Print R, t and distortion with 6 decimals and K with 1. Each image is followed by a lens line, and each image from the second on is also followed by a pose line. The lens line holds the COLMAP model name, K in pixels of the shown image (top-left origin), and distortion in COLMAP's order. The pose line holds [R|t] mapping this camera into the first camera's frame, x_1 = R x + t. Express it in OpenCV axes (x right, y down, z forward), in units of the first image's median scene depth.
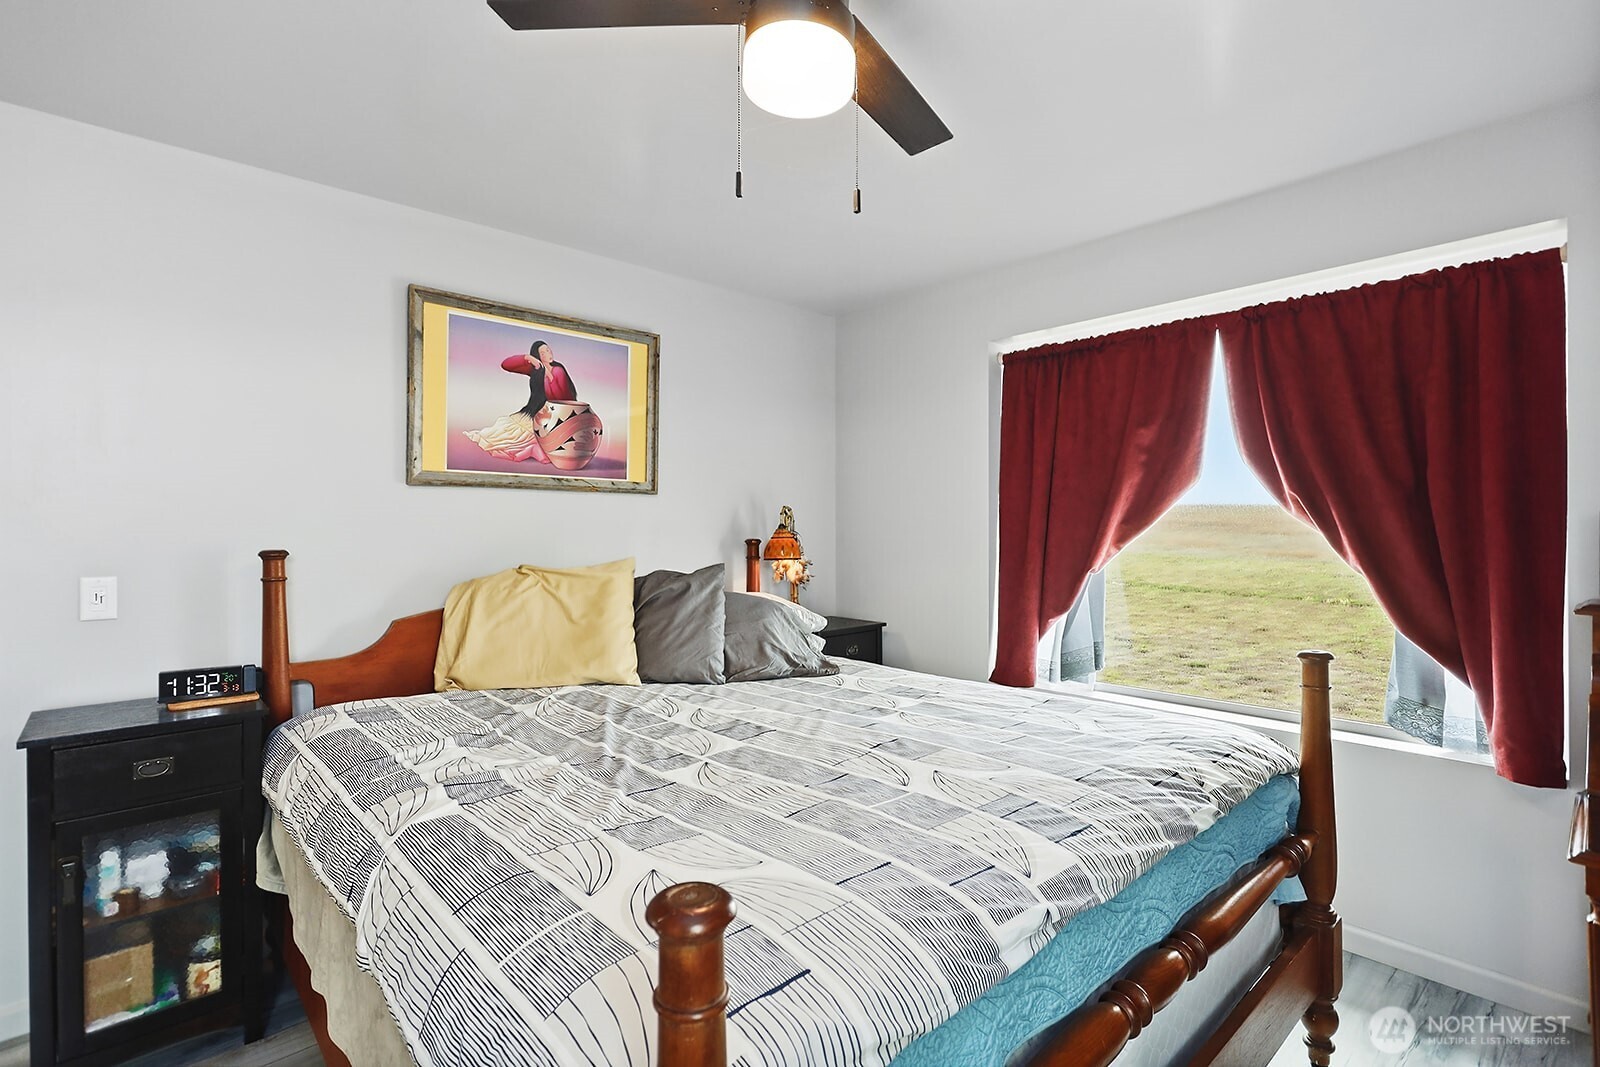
lens RADIAL K [[771.1, 0, 802.4], [0, 771.1, 530.9], [0, 0, 1]] dist [-0.002267, 0.001694]
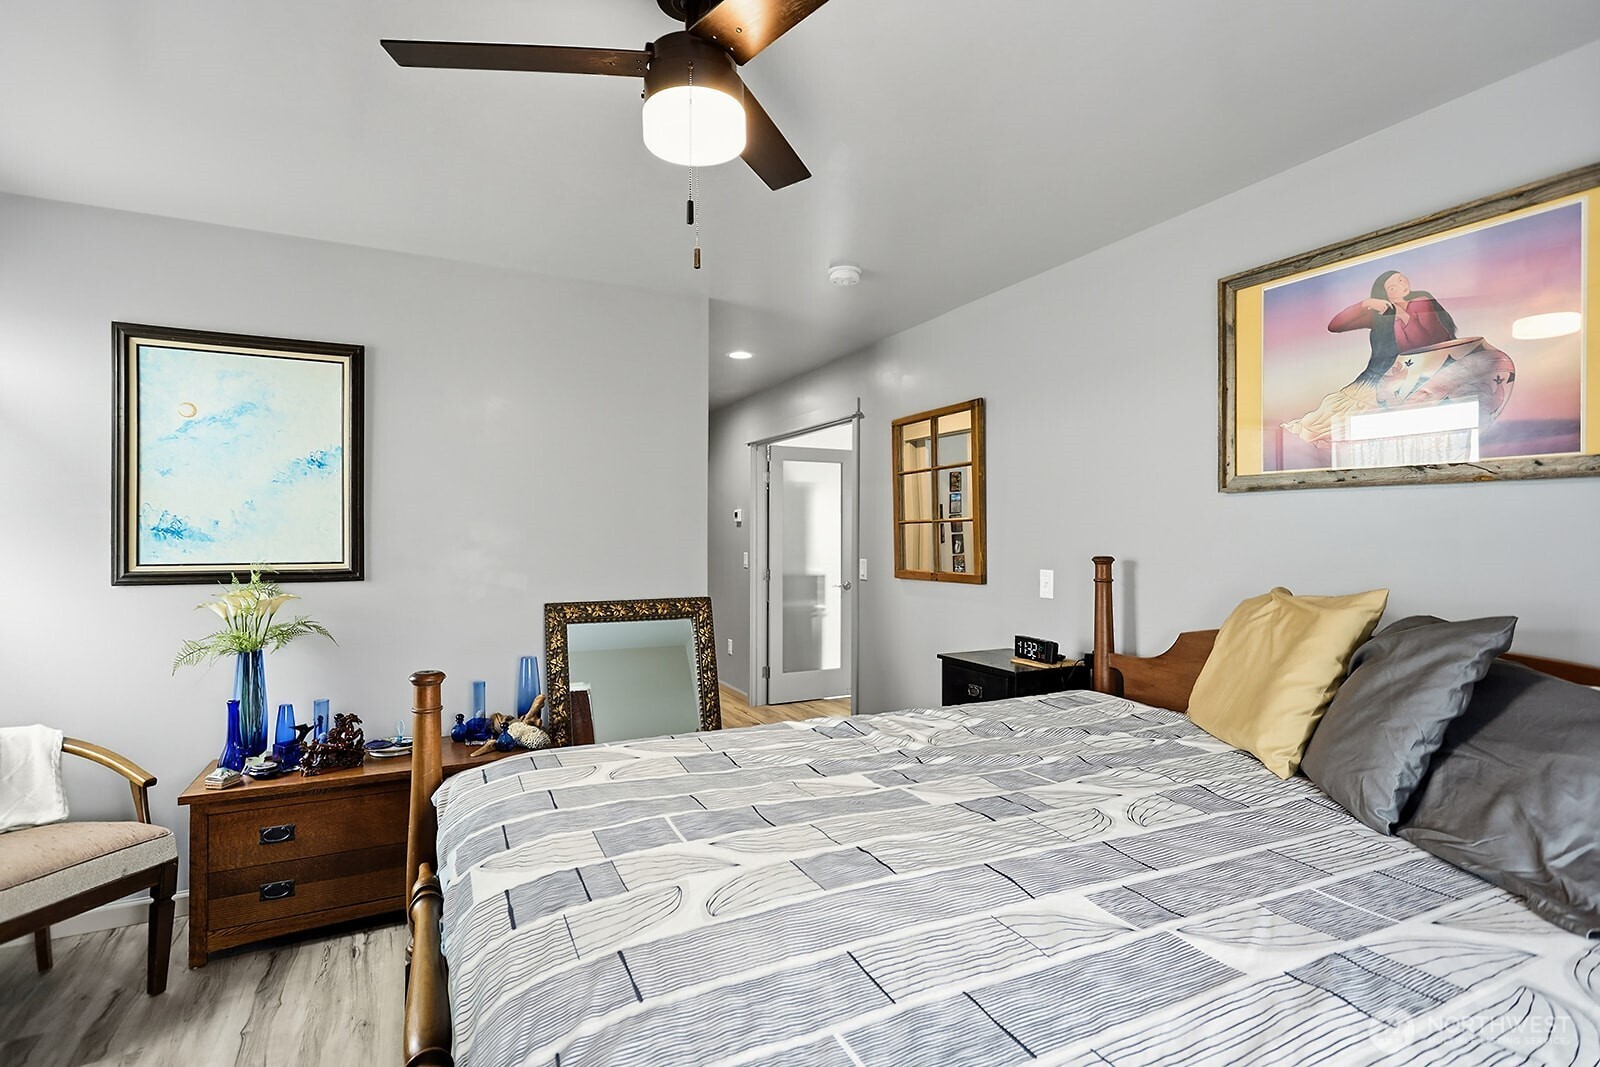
lens RADIAL K [[771.1, 0, 799.6], [0, 771.1, 530.6], [0, 0, 1]] dist [-0.002267, 0.001694]
pose [[-0.285615, -0.004229, -0.958335, 0.521267], [-0.008925, 0.999959, -0.001753, -0.007394], [0.958303, 0.008052, -0.285641, 0.755776]]
